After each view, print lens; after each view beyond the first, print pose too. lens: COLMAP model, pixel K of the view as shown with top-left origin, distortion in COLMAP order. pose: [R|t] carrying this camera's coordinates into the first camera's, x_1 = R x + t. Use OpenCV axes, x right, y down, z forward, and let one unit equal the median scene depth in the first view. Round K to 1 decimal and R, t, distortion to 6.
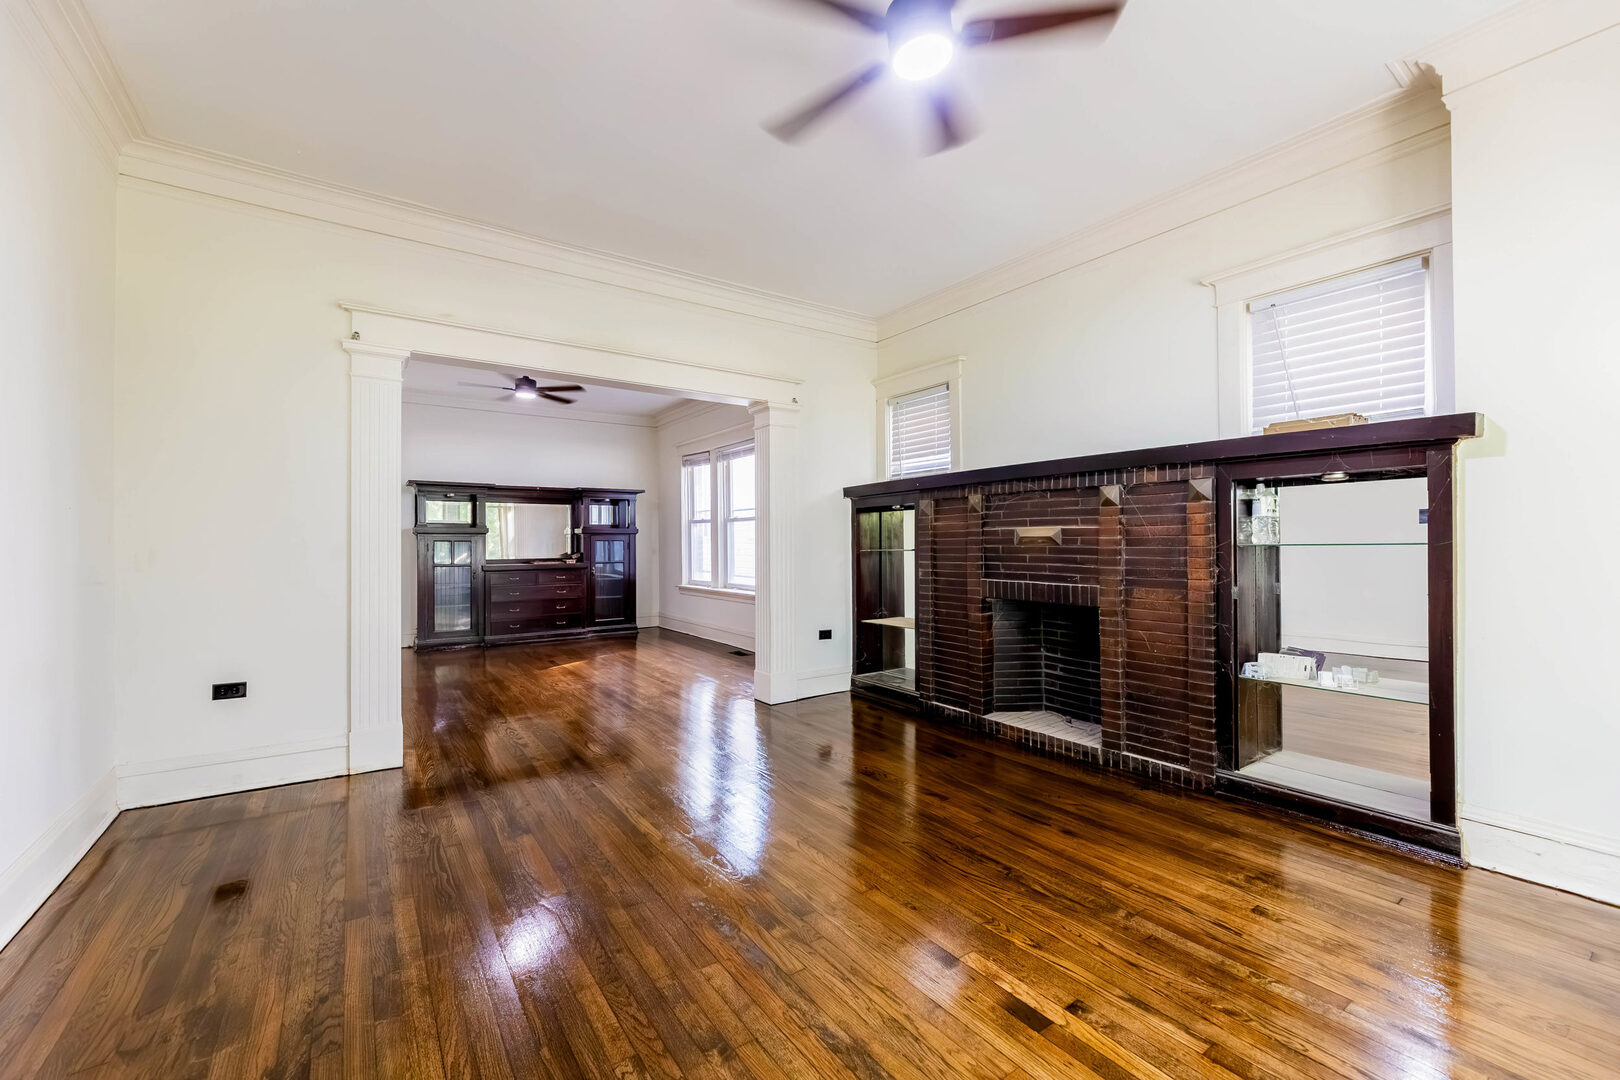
lens RADIAL K [[655.2, 0, 801.5], [0, 655.2, 543.3], [0, 0, 1]] dist [0.001702, 0.000113]
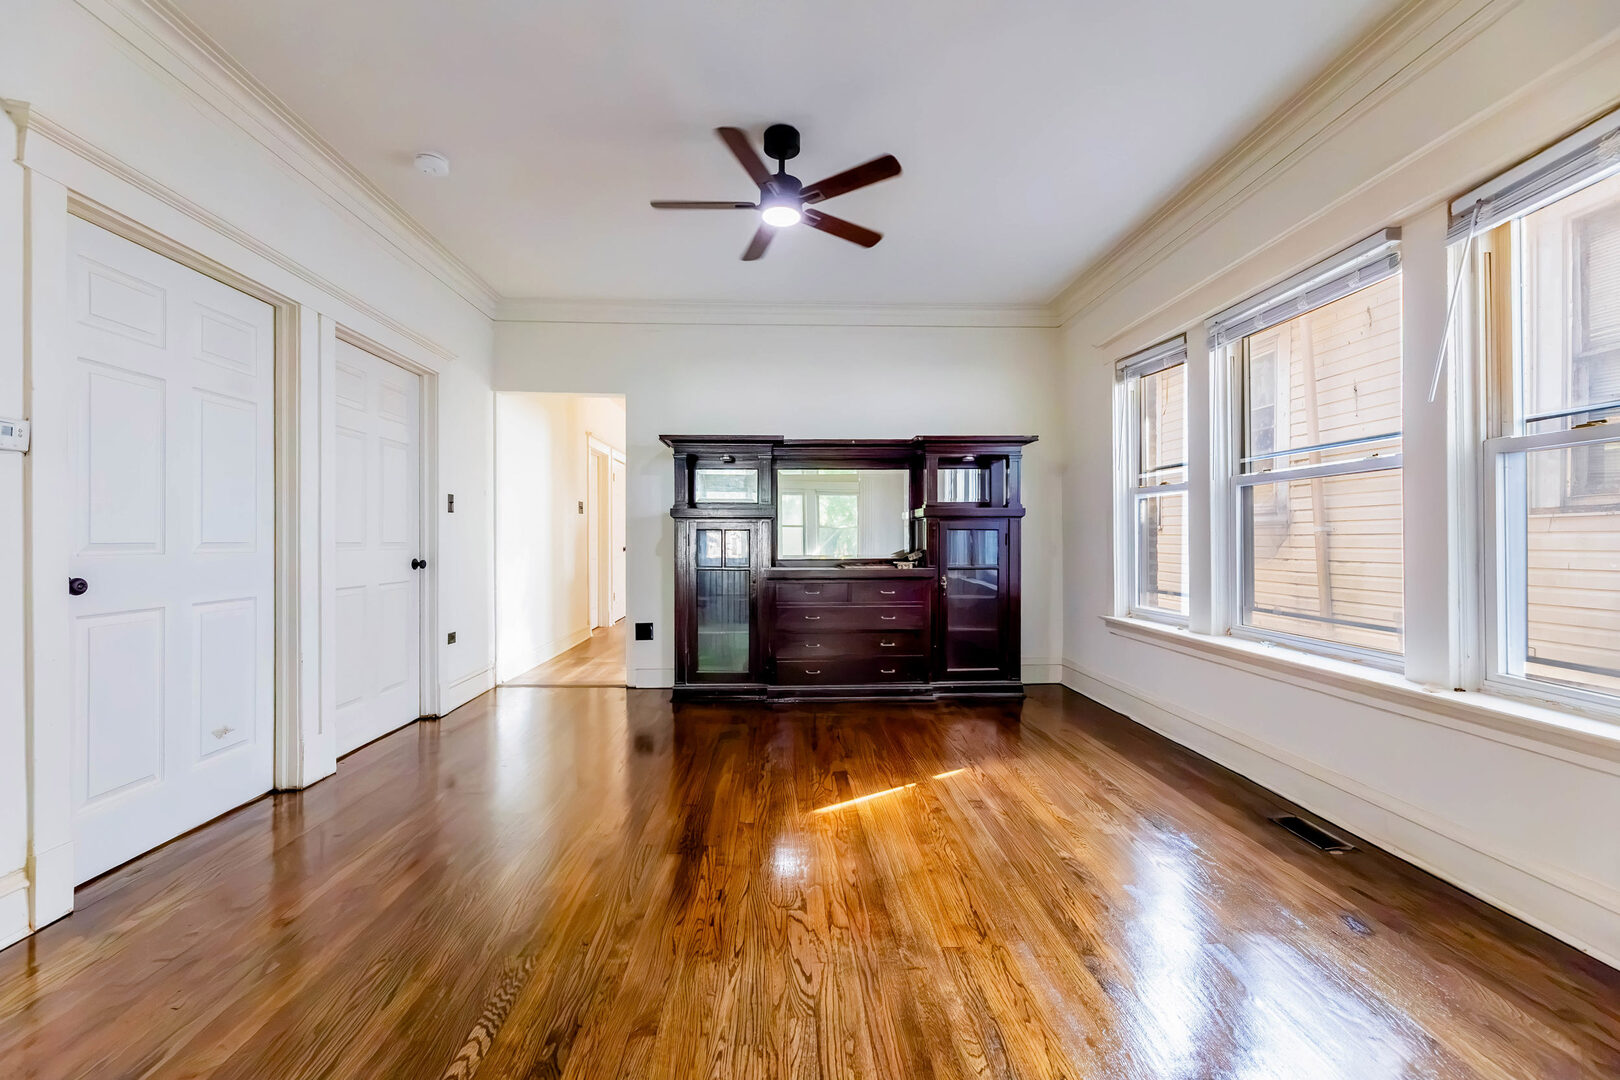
lens RADIAL K [[655.2, 0, 799.9], [0, 655.2, 538.2], [0, 0, 1]] dist [0.001702, 0.000113]
pose [[0.839513, 0.006363, -0.543303, -0.111017], [-0.003052, 0.999971, 0.006995, -0.000177], [0.543331, -0.004214, 0.839508, 0.444444]]
